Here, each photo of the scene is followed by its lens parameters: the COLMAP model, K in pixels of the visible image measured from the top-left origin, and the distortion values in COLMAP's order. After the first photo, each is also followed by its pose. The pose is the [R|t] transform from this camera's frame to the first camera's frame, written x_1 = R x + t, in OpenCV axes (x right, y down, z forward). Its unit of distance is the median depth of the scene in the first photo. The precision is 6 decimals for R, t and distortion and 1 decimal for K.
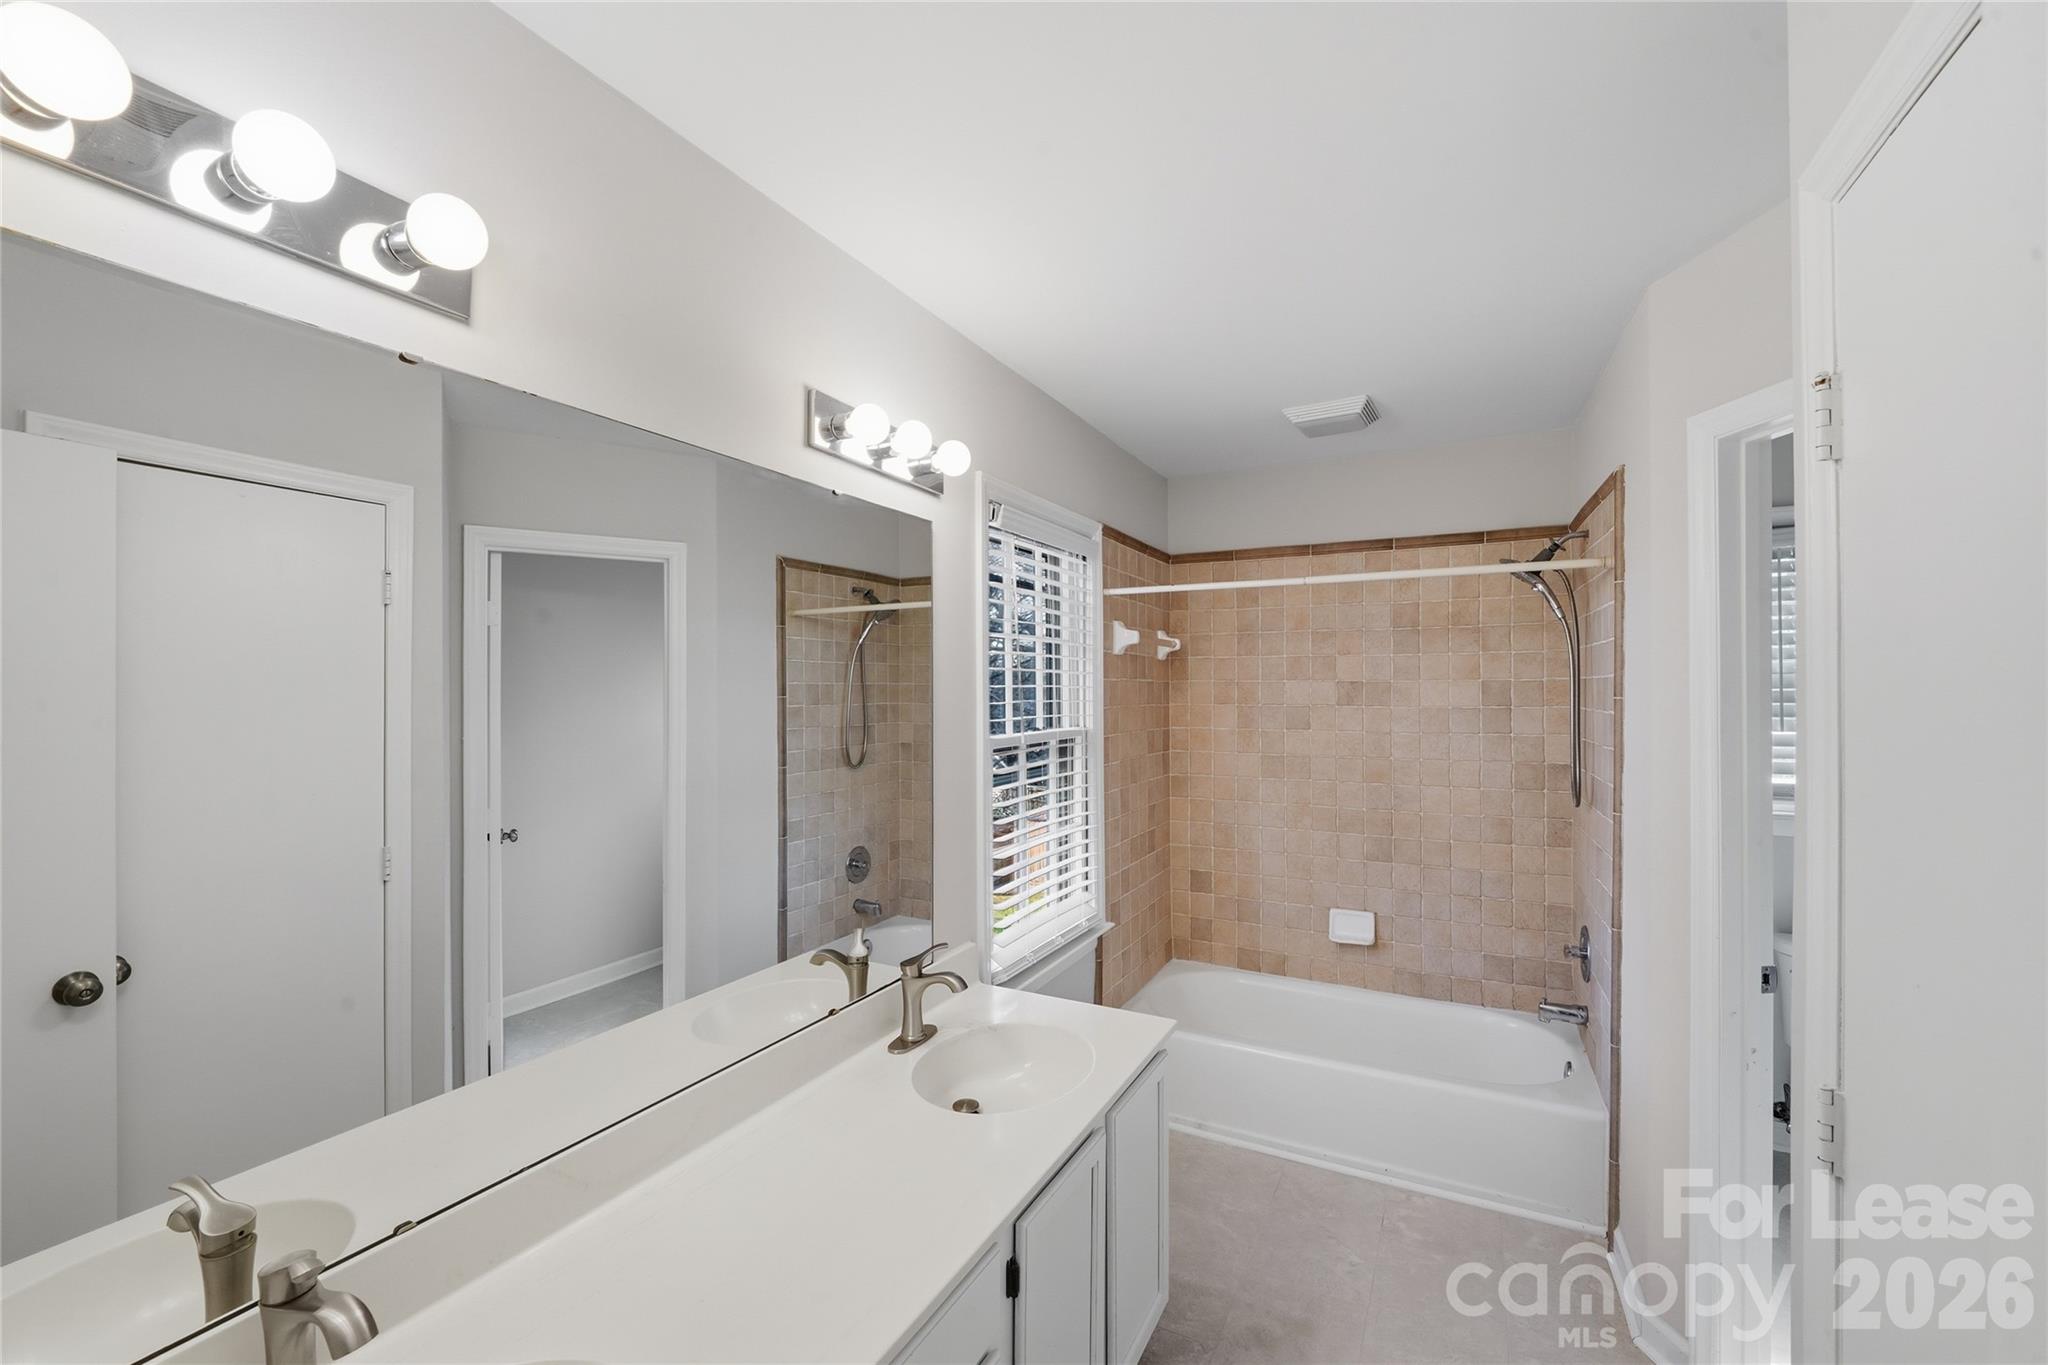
lens RADIAL K [[848.3, 0, 1029.8], [0, 848.3, 698.8], [0, 0, 1]] dist [-0.006234, -0.004031]
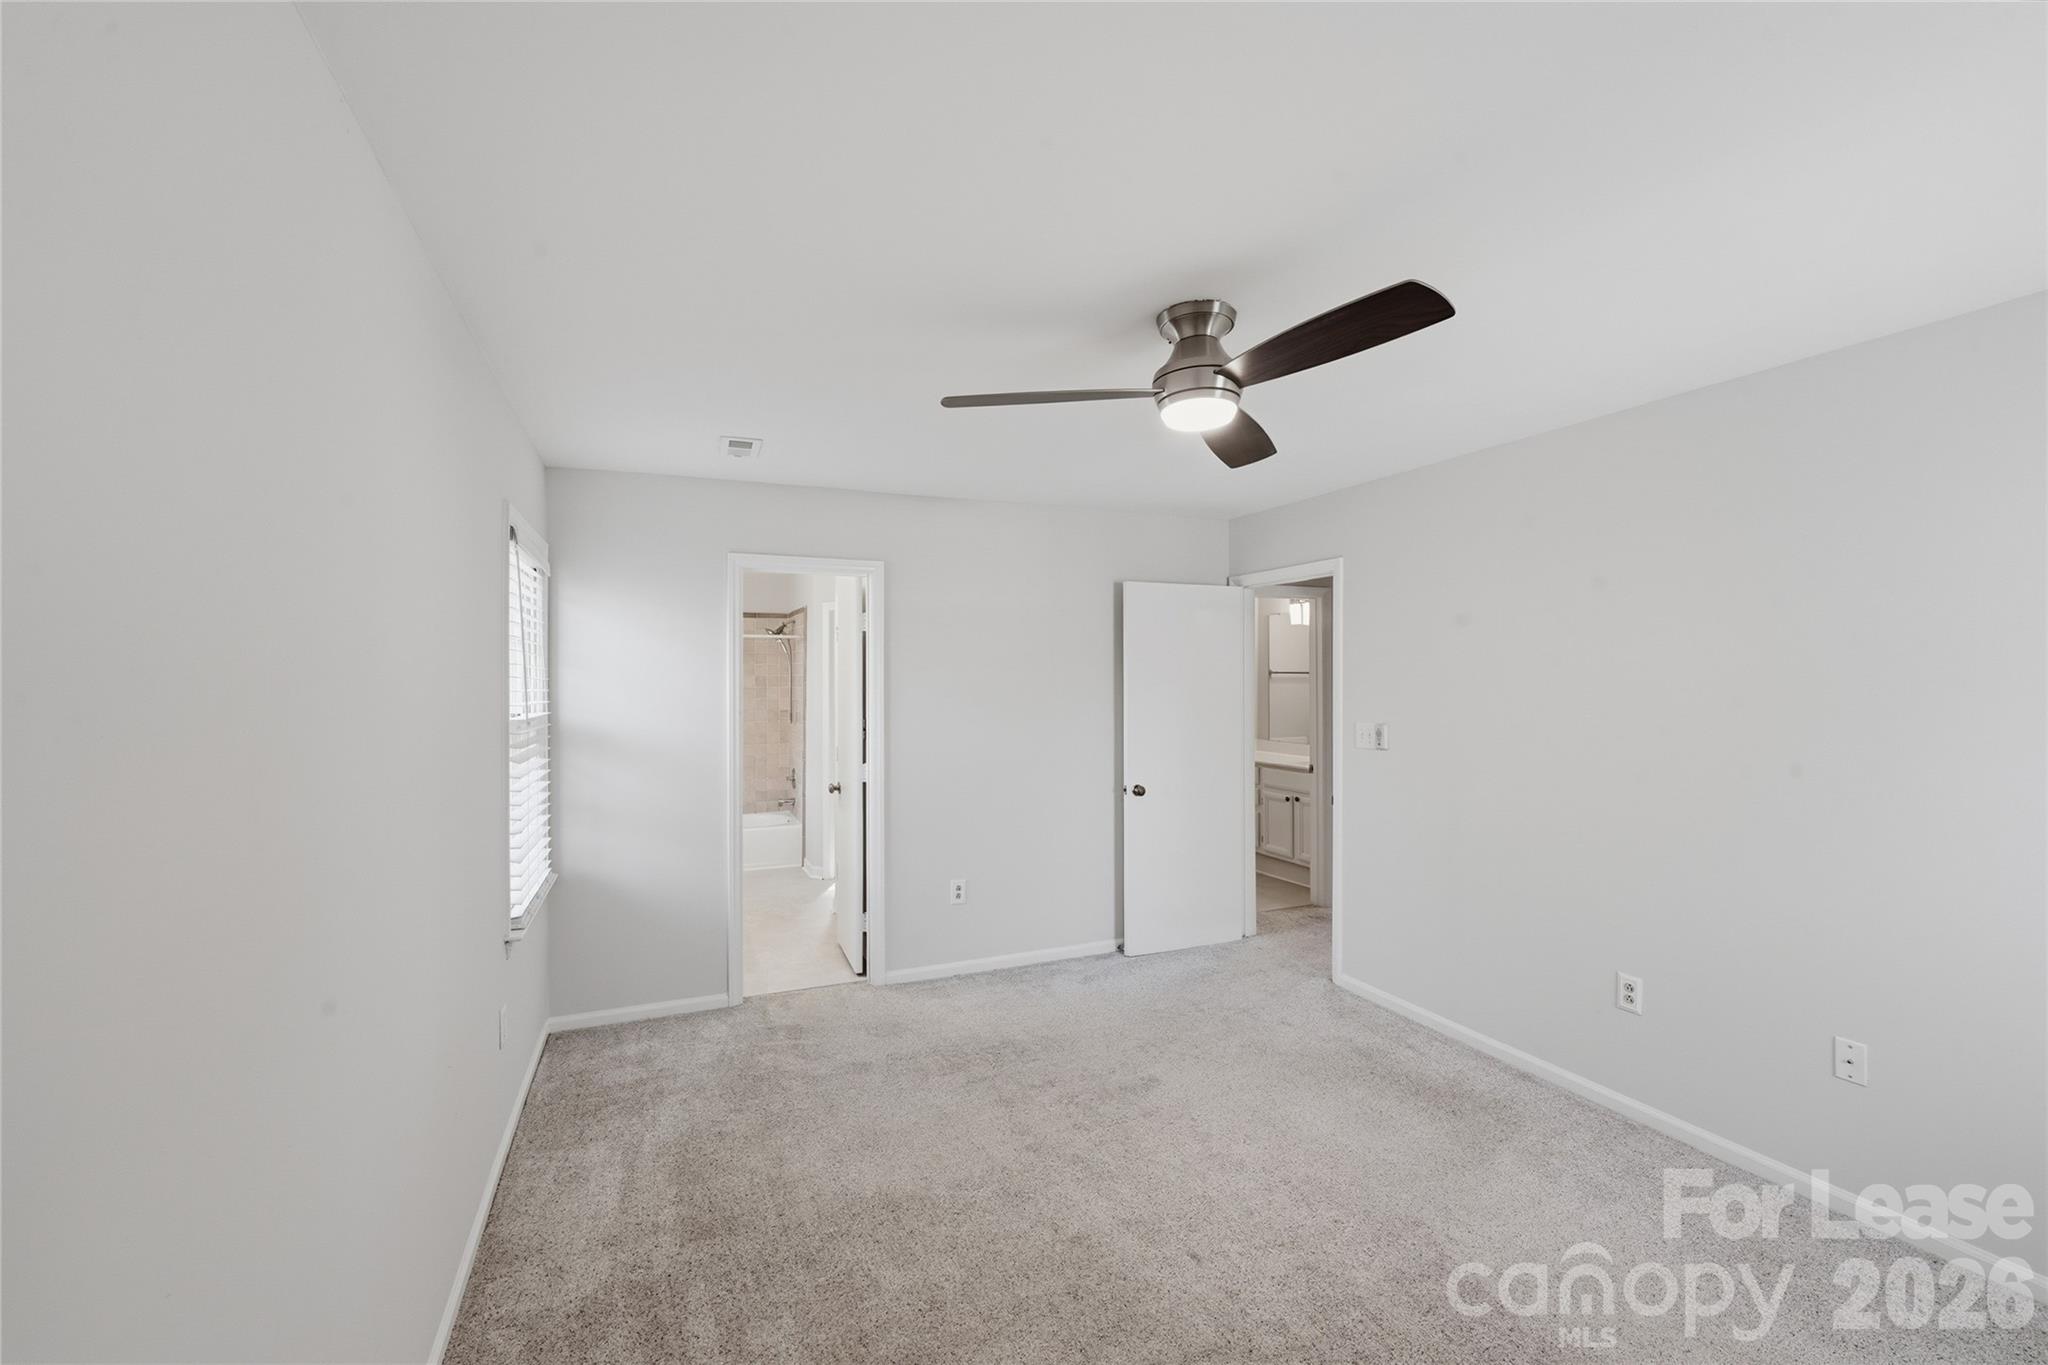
lens RADIAL K [[848.3, 0, 1027.9], [0, 848.3, 686.3], [0, 0, 1]] dist [-0.006234, -0.004031]
pose [[0.645743, -0.003555, 0.763547, -0.955219], [-0.004922, 0.999949, 0.008818, -0.019825], [-0.763539, -0.009452, 0.645692, -1.357816]]
